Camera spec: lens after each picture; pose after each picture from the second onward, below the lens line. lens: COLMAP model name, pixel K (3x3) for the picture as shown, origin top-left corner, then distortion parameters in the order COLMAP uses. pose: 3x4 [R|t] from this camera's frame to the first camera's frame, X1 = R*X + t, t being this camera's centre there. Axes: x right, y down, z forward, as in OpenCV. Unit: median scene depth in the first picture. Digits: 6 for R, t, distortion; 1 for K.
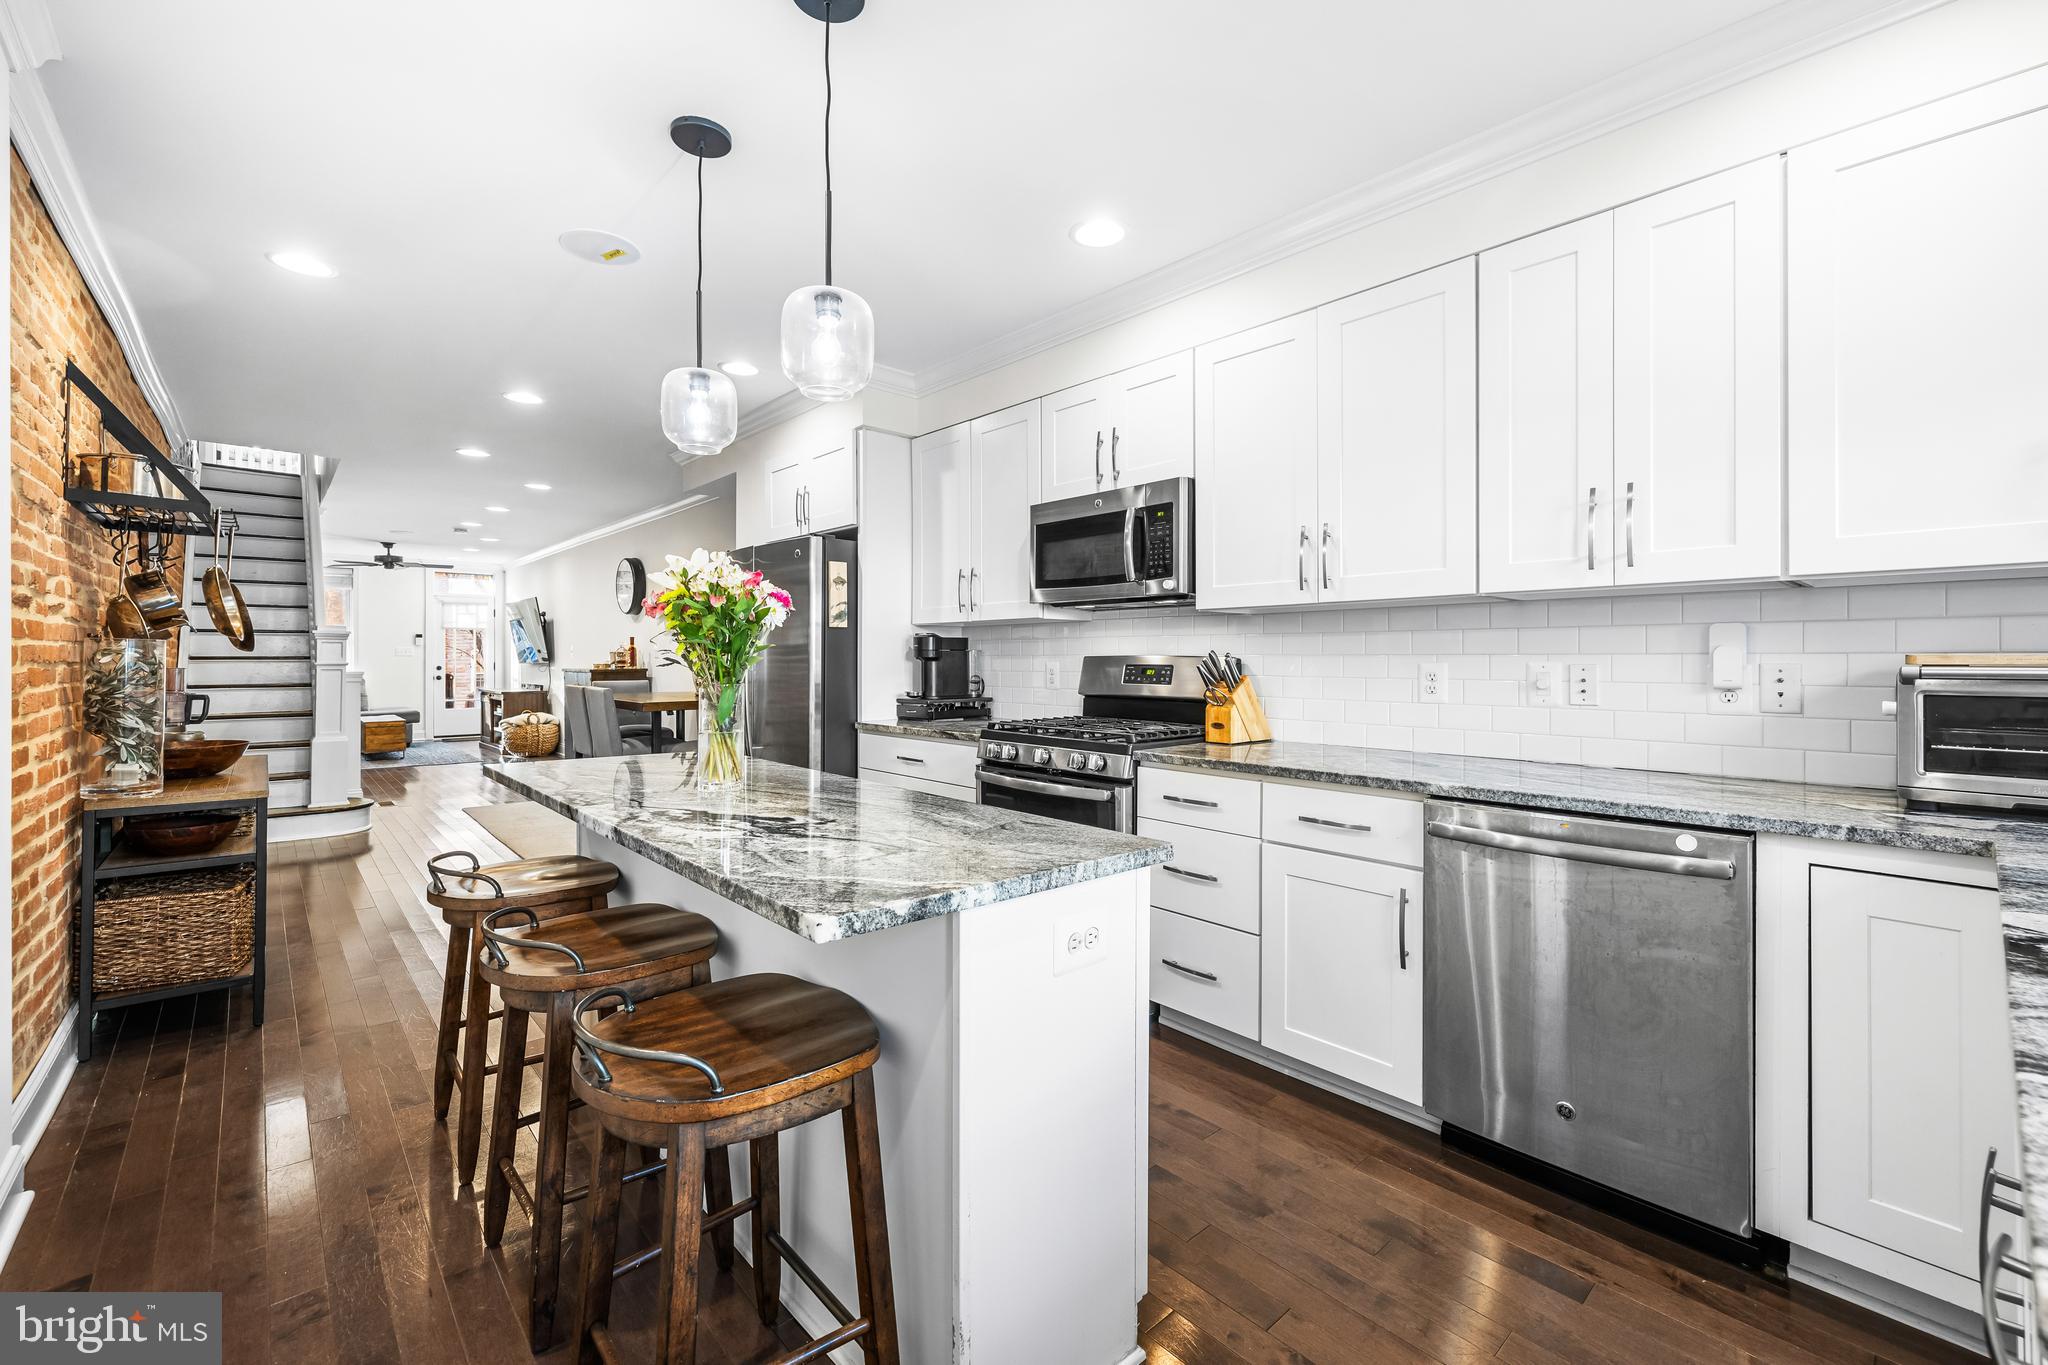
lens RADIAL K [[862.4, 0, 1018.2], [0, 862.4, 665.1], [0, 0, 1]] dist [0.001854, 0.000267]
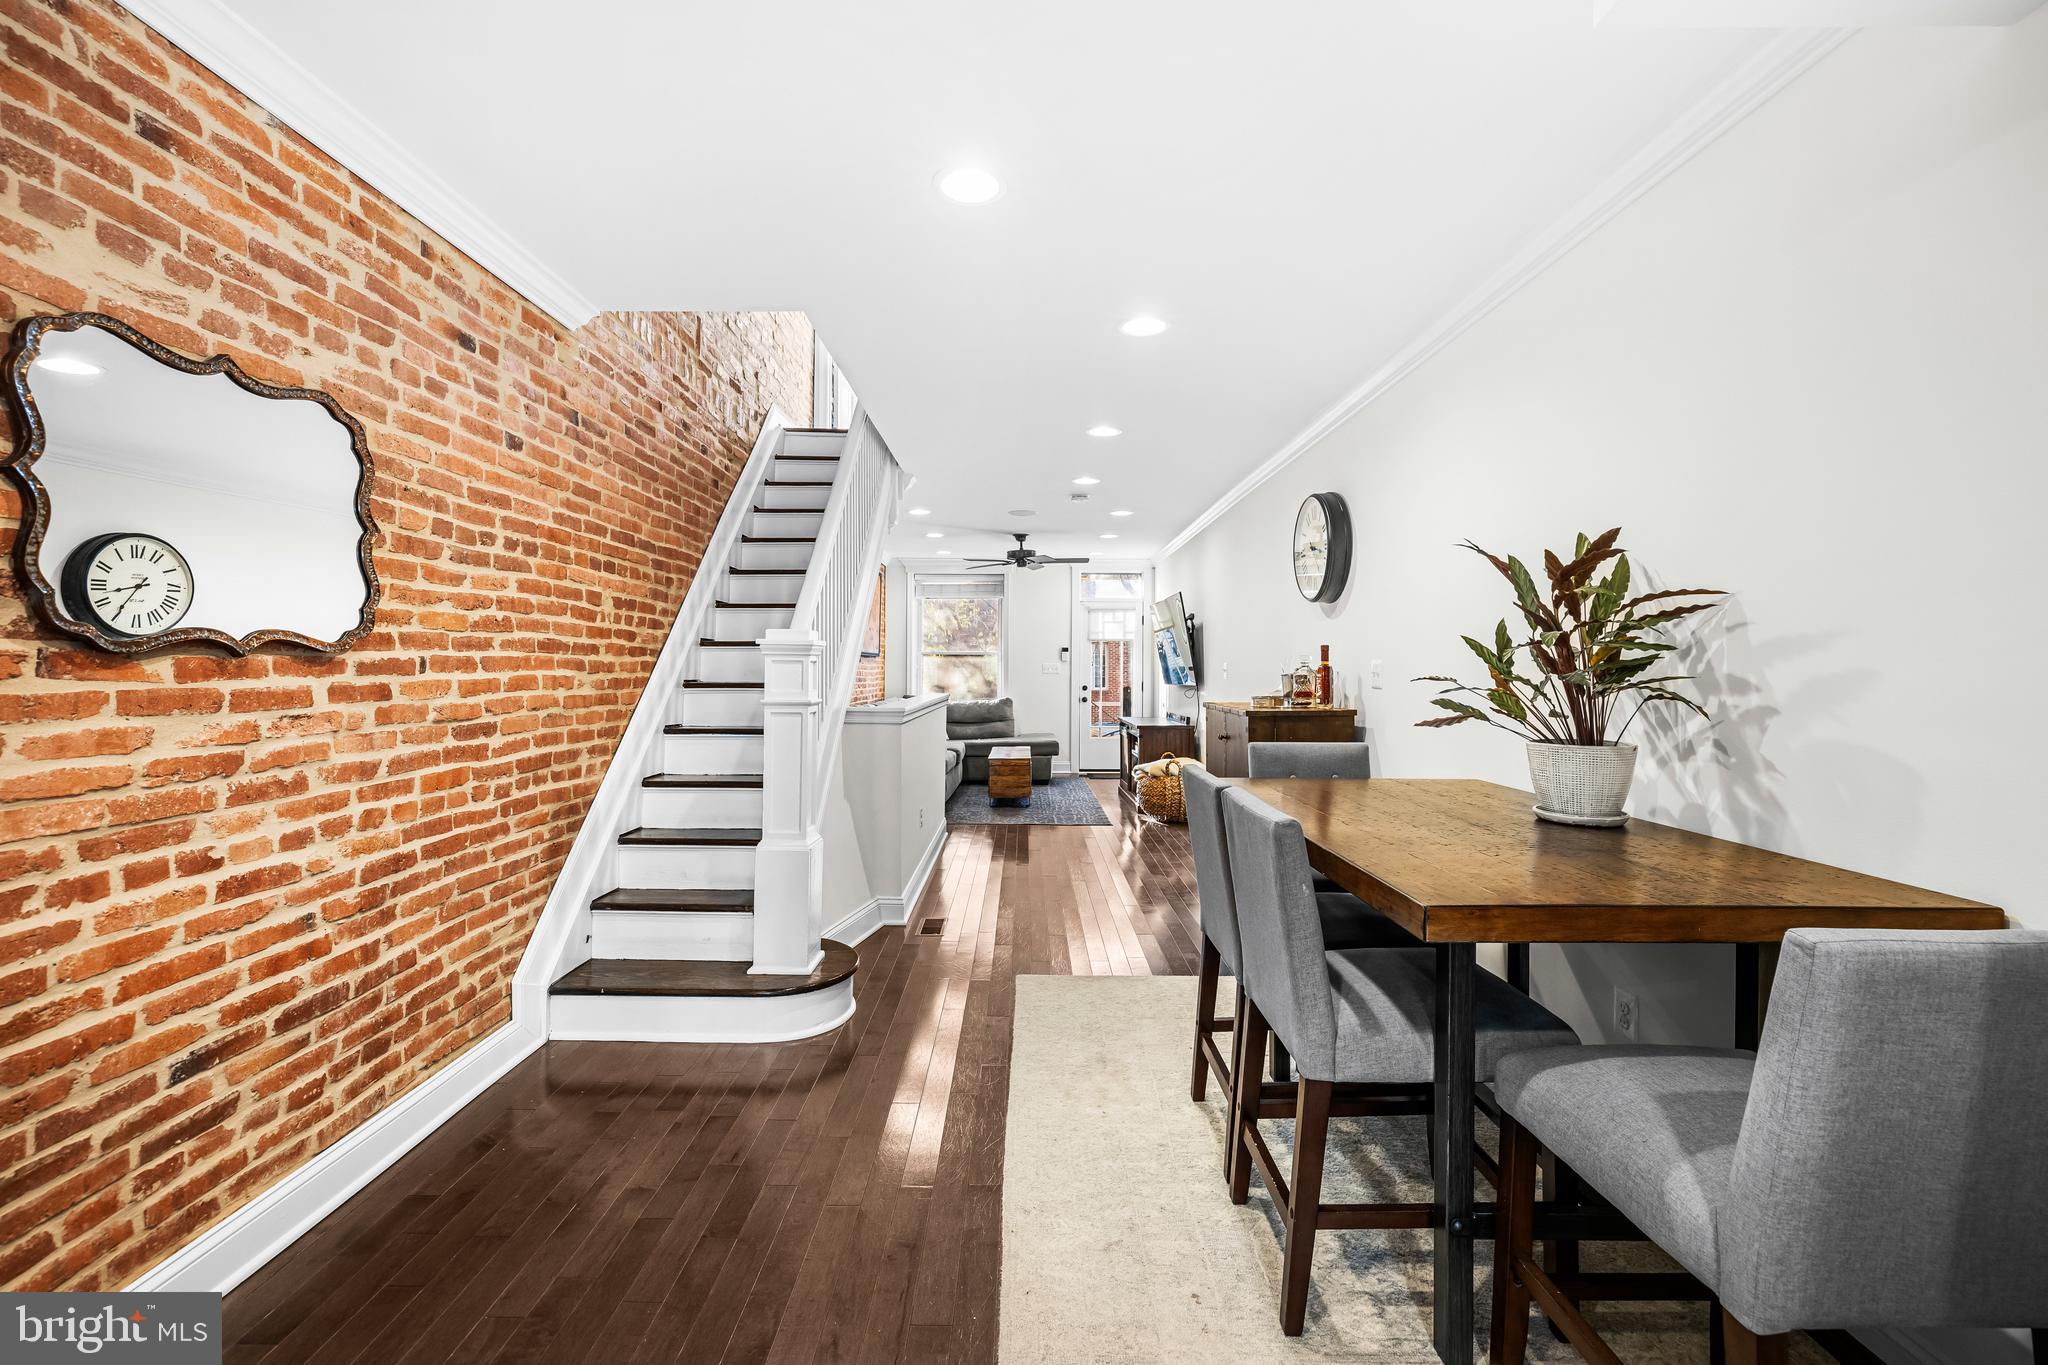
lens RADIAL K [[862.4, 0, 1018.2], [0, 862.4, 665.1], [0, 0, 1]] dist [0.001854, 0.000267]
pose [[0.744837, 0.001294, -0.667245, -0.188283], [-0.010930, 0.999888, -0.010262, -0.010831], [0.667157, 0.014936, 0.744768, 0.388975]]
